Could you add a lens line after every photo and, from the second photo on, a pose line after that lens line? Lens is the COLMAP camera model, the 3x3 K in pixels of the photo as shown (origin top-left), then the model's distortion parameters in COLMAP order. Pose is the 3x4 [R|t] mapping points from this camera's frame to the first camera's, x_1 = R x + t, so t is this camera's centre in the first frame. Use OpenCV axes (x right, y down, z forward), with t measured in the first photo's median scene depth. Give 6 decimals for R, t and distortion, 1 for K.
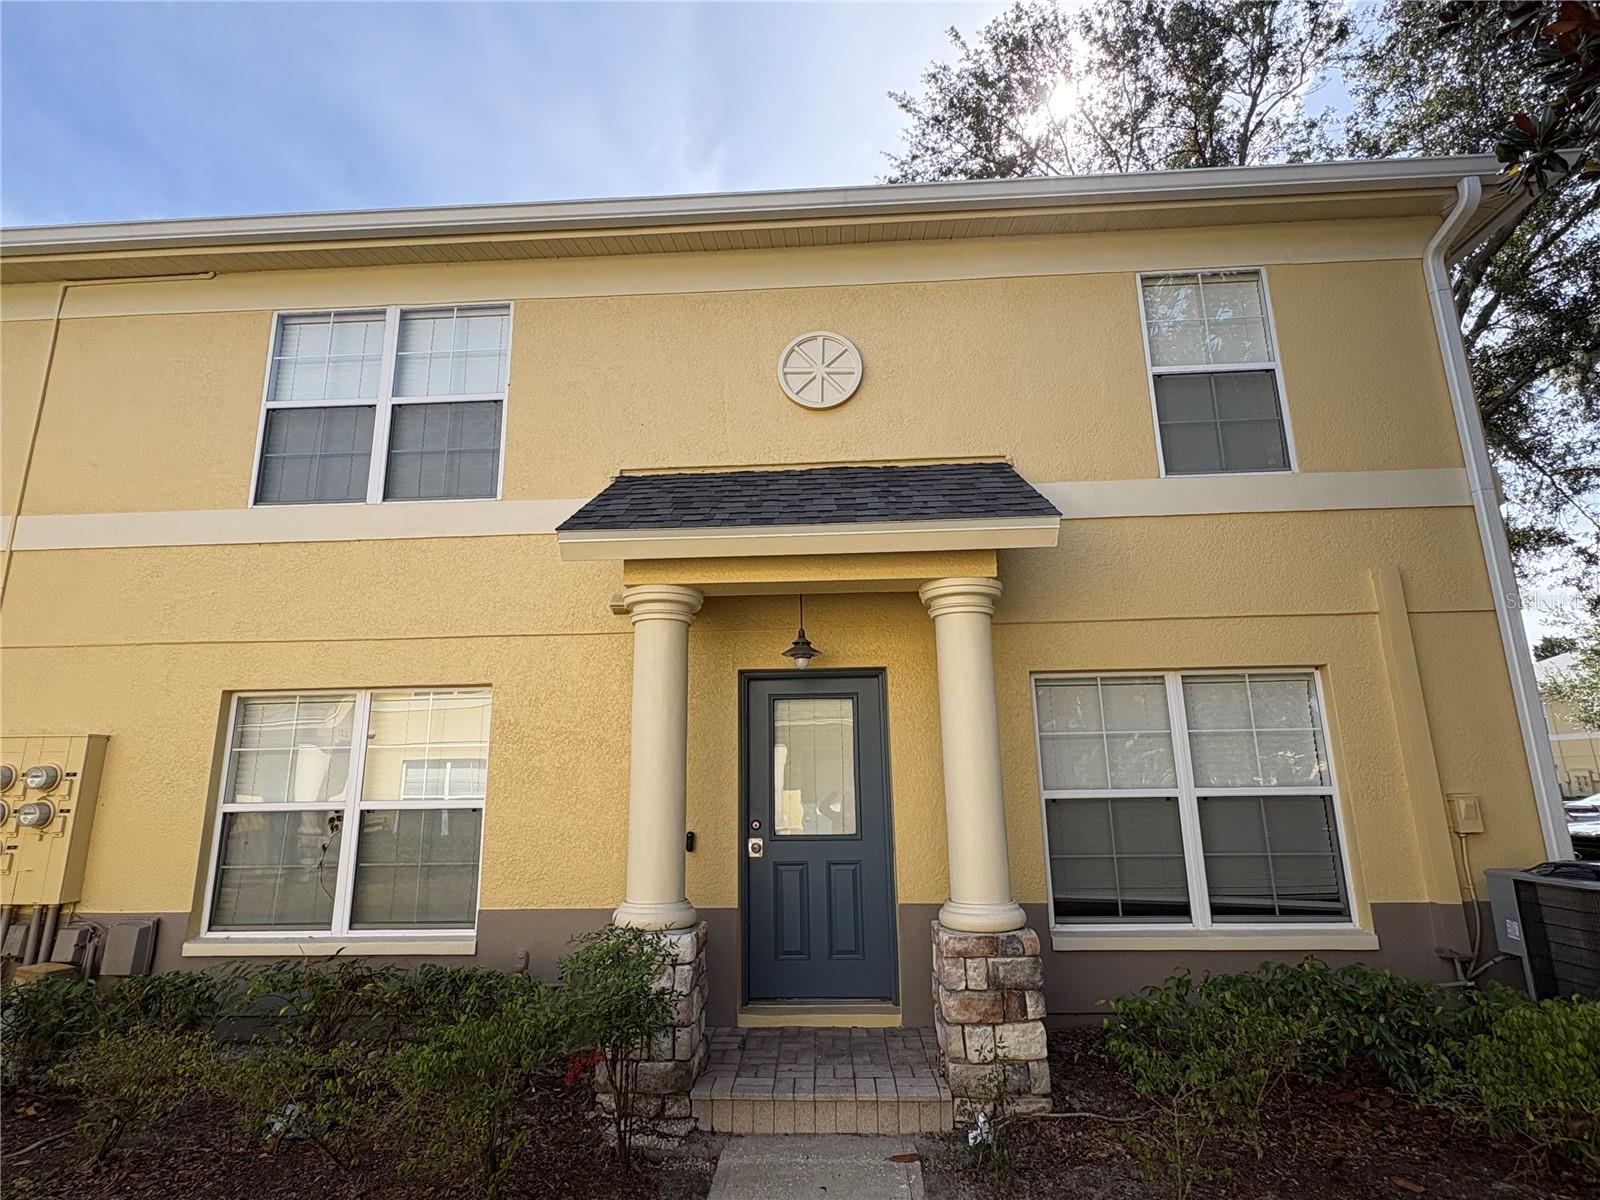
lens RADIAL K [[796.6, 0, 797.0], [0, 796.6, 601.2], [0, 0, 1]] dist [-0.001486, -0.000377]
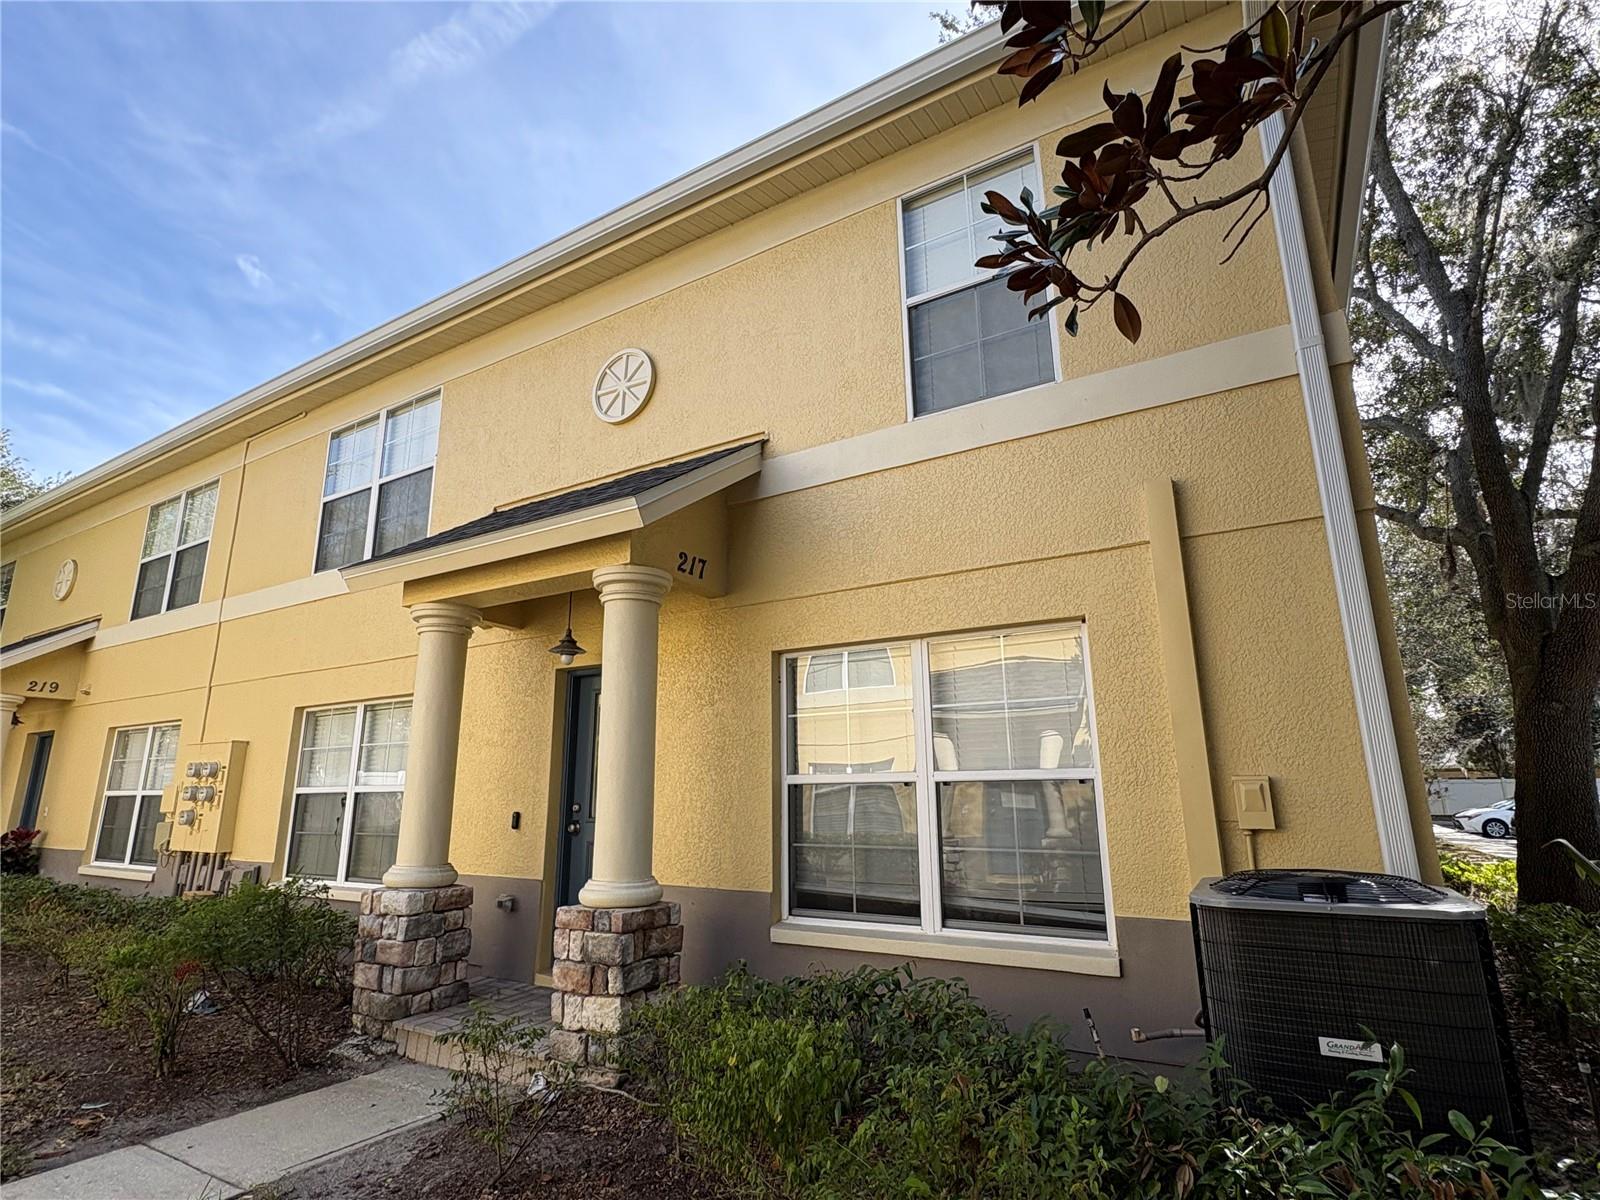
lens RADIAL K [[796.6, 0, 797.1], [0, 796.6, 602.1], [0, 0, 1]] dist [-0.001486, -0.000377]
pose [[0.885538, -0.102618, -0.453092, 0.788076], [0.099739, 0.994552, -0.030317, 0.063171], [0.453734, -0.018344, 0.890948, 0.164170]]
